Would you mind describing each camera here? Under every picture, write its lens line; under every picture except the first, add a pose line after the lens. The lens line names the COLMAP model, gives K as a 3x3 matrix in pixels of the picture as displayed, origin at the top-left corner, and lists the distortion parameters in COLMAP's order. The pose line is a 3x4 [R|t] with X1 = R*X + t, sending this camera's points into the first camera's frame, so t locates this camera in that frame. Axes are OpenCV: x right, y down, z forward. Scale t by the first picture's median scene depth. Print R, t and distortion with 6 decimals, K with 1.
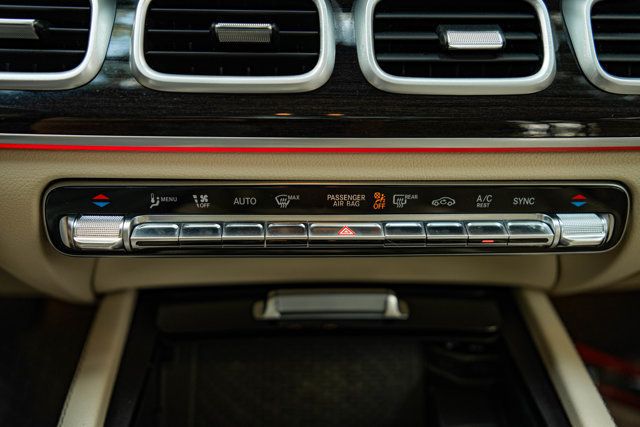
lens RADIAL K [[594.5, 0, 318.9], [0, 594.5, 215.6], [0, 0, 1]] dist [0.004360, 0.001953]
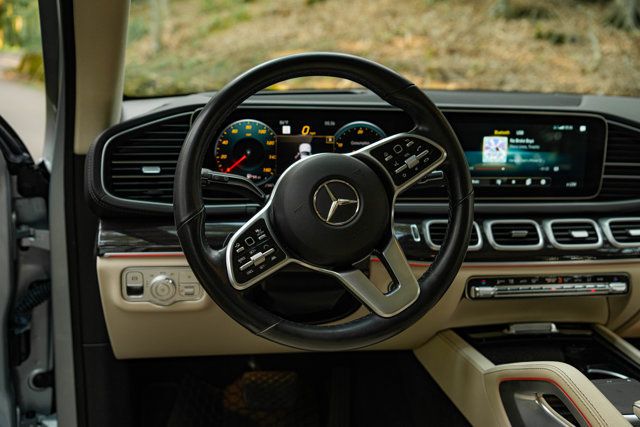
lens RADIAL K [[638.1, 0, 322.1], [0, 638.1, 211.6], [0, 0, 1]] dist [-0.002039, -0.014185]
pose [[0.994573, -0.022021, 0.101684, -1.610386], [0.052125, 0.951304, -0.303816, 0.637057], [-0.090042, 0.307468, 0.947289, -2.441805]]
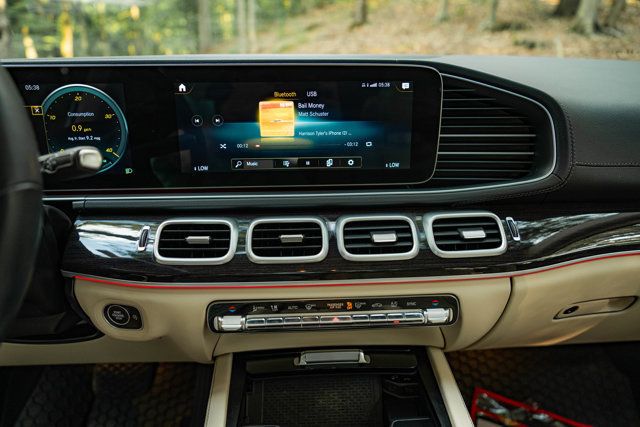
lens RADIAL K [[423.2, 0, 316.4], [0, 423.2, 213.1], [0, 0, 1]] dist [0.000030, 0.002414]
pose [[0.999329, -0.033433, -0.014974, 0.008080], [0.029290, 0.974710, -0.221545, -0.014784], [0.022003, 0.220958, 0.975035, -0.722645]]
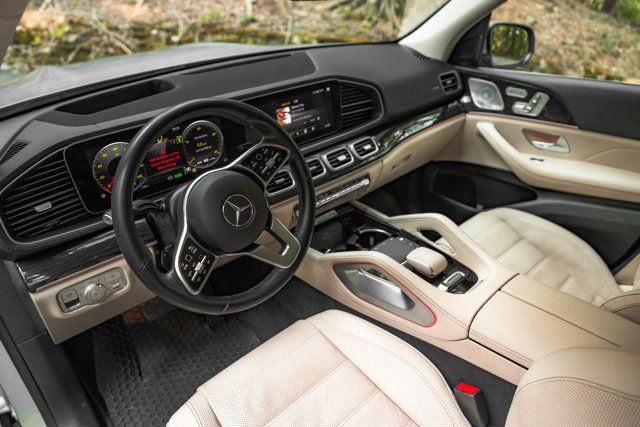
lens RADIAL K [[423.2, 0, 316.4], [0, 423.2, 213.1], [0, 0, 1]] dist [0.000030, 0.002414]
pose [[0.780878, -0.362070, 0.509053, -2.214568], [0.370751, 0.924476, 0.088819, -0.251509], [-0.502766, 0.119375, 0.856140, -2.337163]]
